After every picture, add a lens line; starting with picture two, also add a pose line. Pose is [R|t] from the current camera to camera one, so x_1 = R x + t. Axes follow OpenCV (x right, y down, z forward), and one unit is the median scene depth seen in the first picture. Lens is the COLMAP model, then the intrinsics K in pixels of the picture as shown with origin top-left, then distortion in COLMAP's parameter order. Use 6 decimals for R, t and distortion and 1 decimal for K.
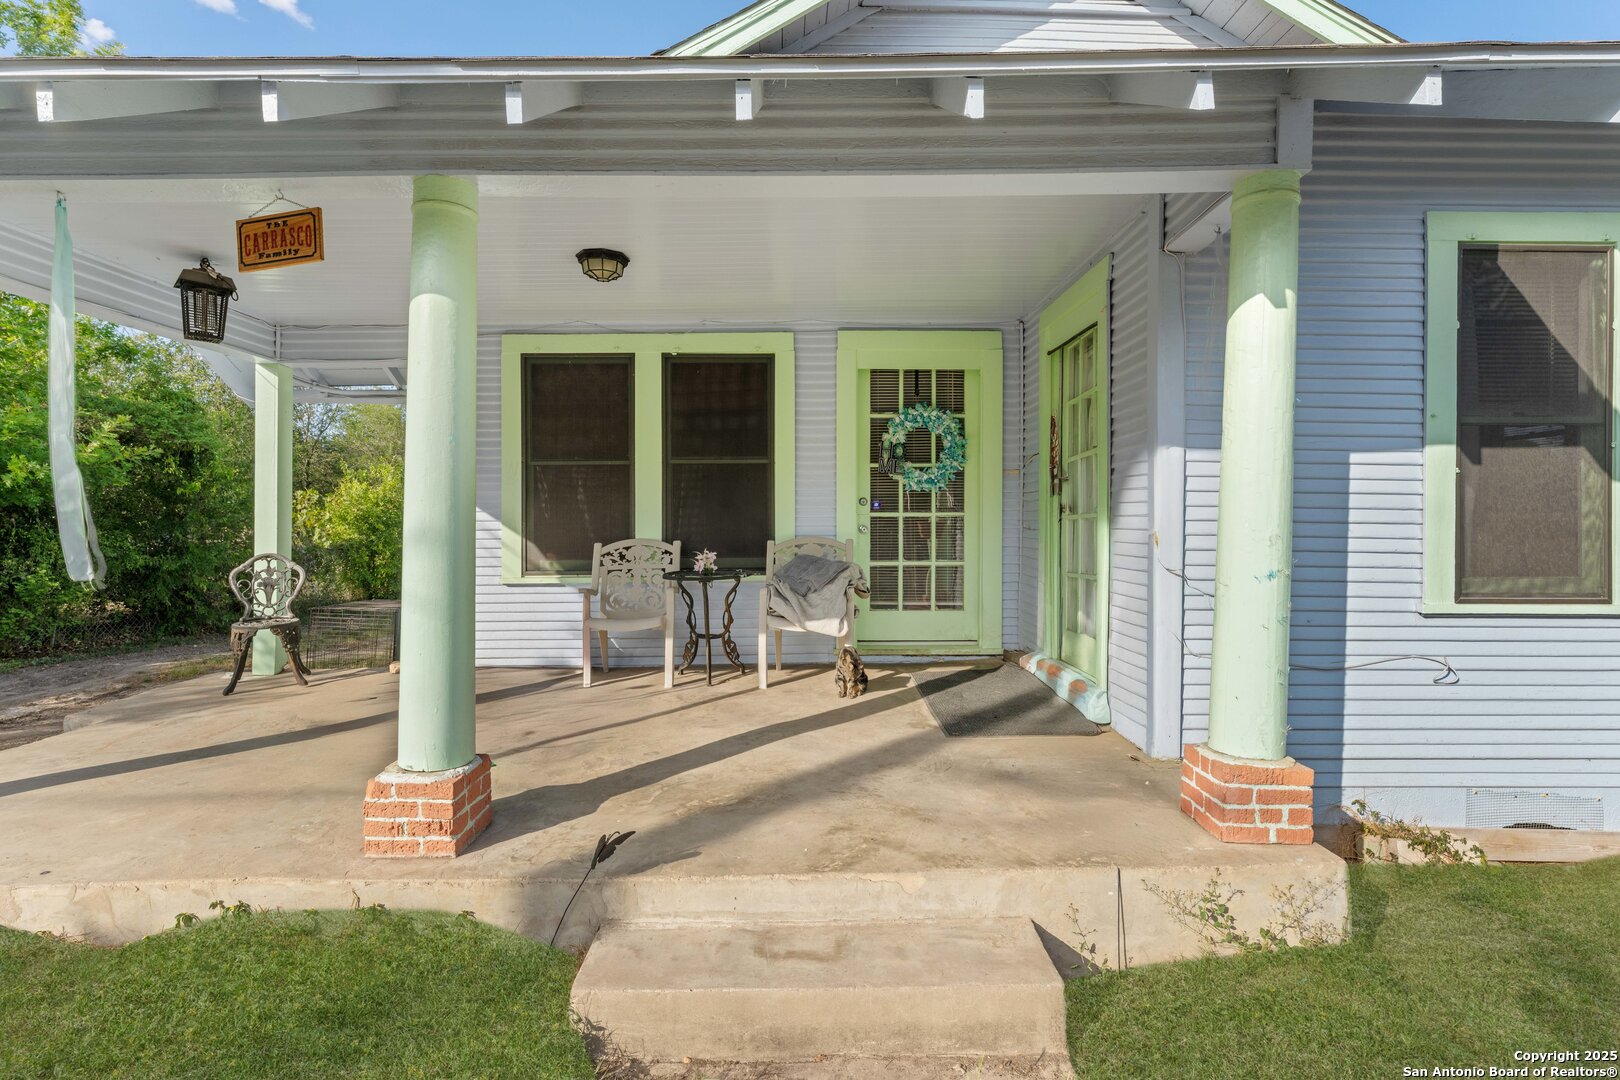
lens RADIAL K [[788.4, 0, 800.9], [0, 788.4, 535.7], [0, 0, 1]] dist [0.005043, 0.000397]
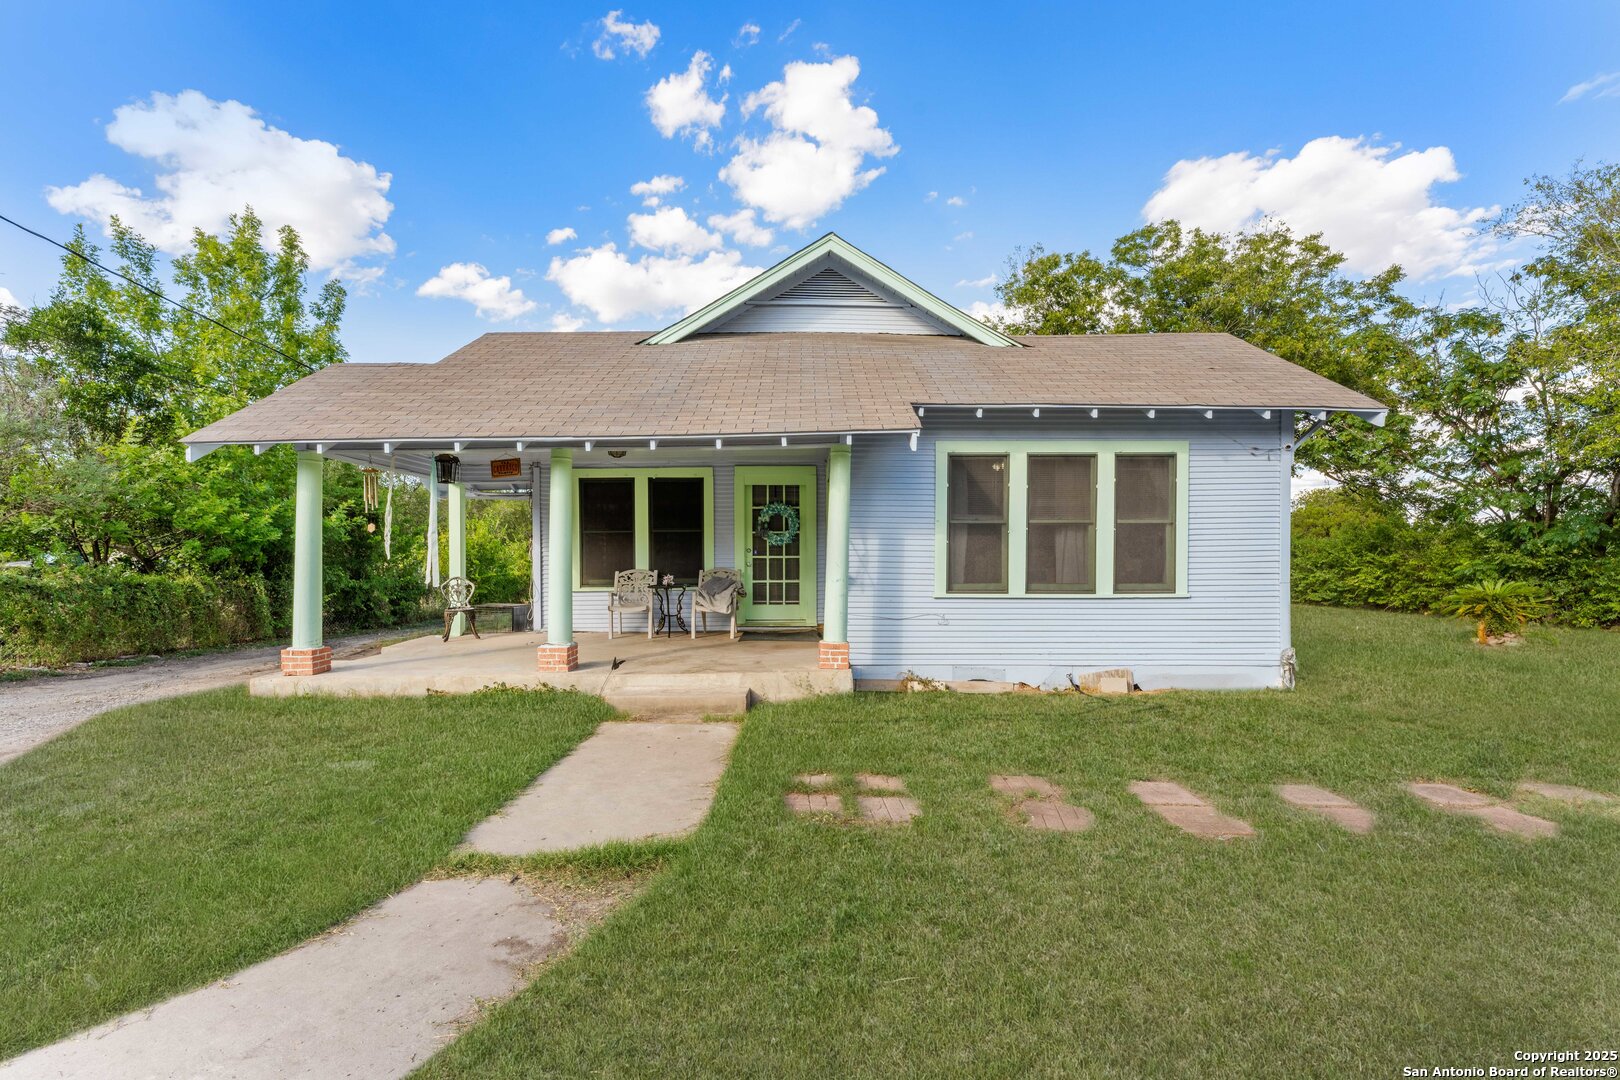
lens RADIAL K [[656.9, 0, 786.5], [0, 656.9, 574.3], [0, 0, 1]] dist [-0.005967, 0.000842]
pose [[0.999964, -0.000661, -0.008472, 0.194415], [0.000740, 0.999956, 0.009360, 0.001617], [0.008465, -0.009365, 0.999920, -0.691174]]
